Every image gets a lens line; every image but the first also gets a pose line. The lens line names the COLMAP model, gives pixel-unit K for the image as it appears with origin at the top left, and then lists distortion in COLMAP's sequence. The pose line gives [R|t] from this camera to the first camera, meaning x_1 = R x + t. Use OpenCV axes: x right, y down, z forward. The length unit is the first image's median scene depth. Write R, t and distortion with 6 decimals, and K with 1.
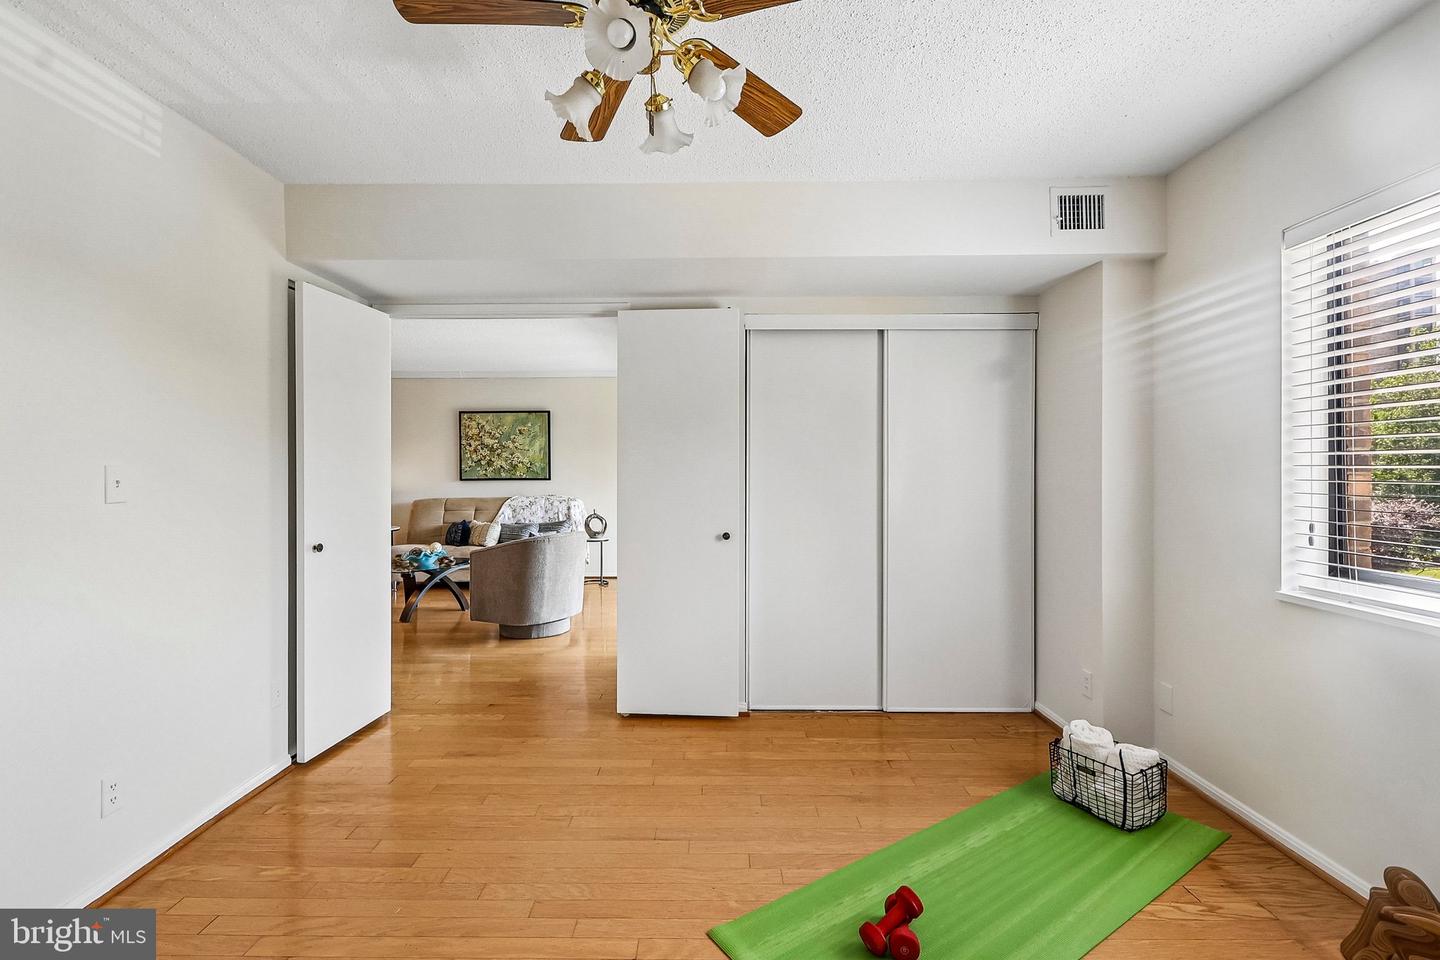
lens RADIAL K [[666.4, 0, 716.5], [0, 666.4, 469.3], [0, 0, 1]] dist [0.002087, -0.001216]
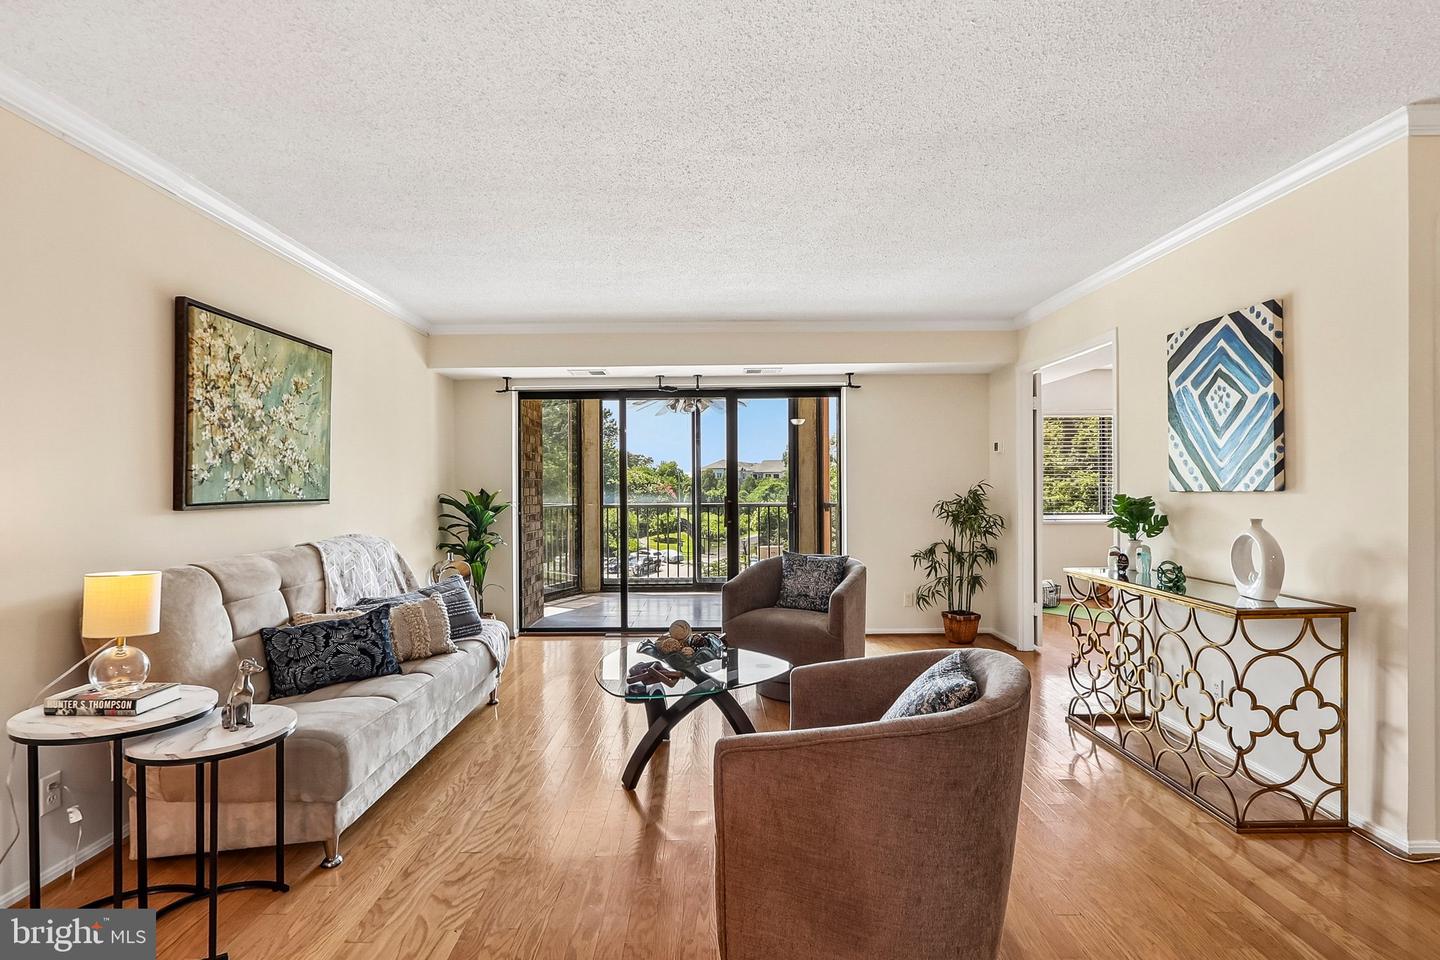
lens RADIAL K [[728.8, 0, 726.6], [0, 728.8, 486.5], [0, 0, 1]] dist [-0.001479, -0.000127]
pose [[-0.026818, 0.001597, 0.999639, -0.750731], [0.003087, 0.999994, -0.001515, 0.006594], [-0.999636, 0.003046, -0.026822, 0.746696]]
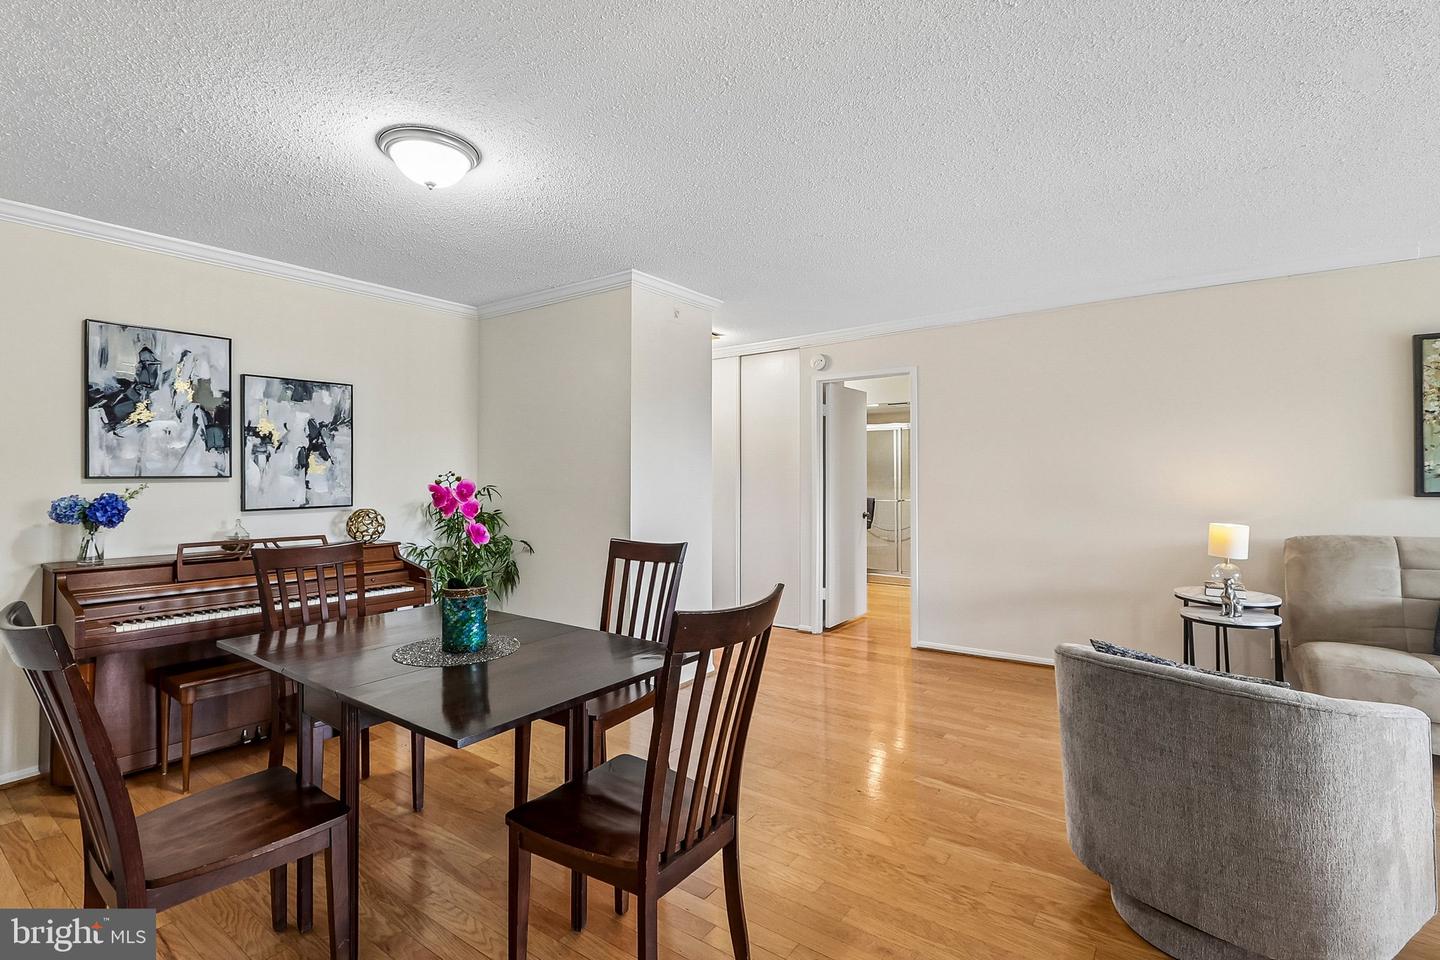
lens RADIAL K [[666.4, 0, 712.7], [0, 666.4, 479.0], [0, 0, 1]] dist [0.002087, -0.001216]
pose [[0.797232, 0.003481, -0.603664, -0.488628], [0.003524, 0.999939, 0.010420, -0.000270], [0.603663, -0.010435, 0.797171, 0.380265]]
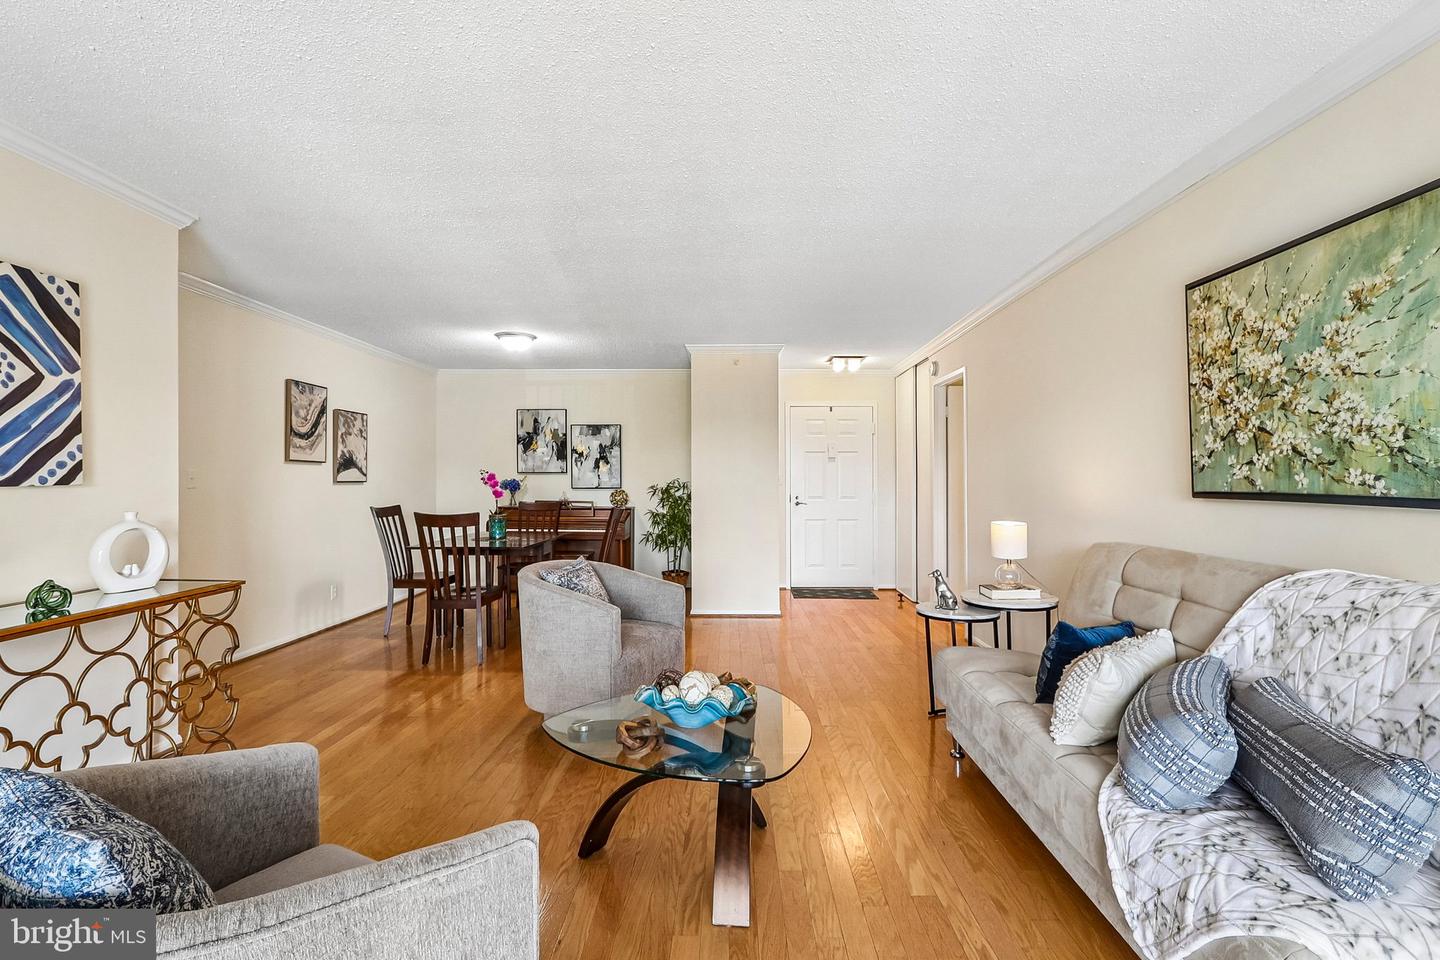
lens RADIAL K [[666.4, 0, 716.6], [0, 666.4, 468.4], [0, 0, 1]] dist [0.002087, -0.001216]
pose [[-0.021257, -0.009127, -0.999732, -0.053566], [0.002532, 0.999955, -0.009183, 0.005185], [0.999771, -0.002726, -0.021233, 0.776950]]
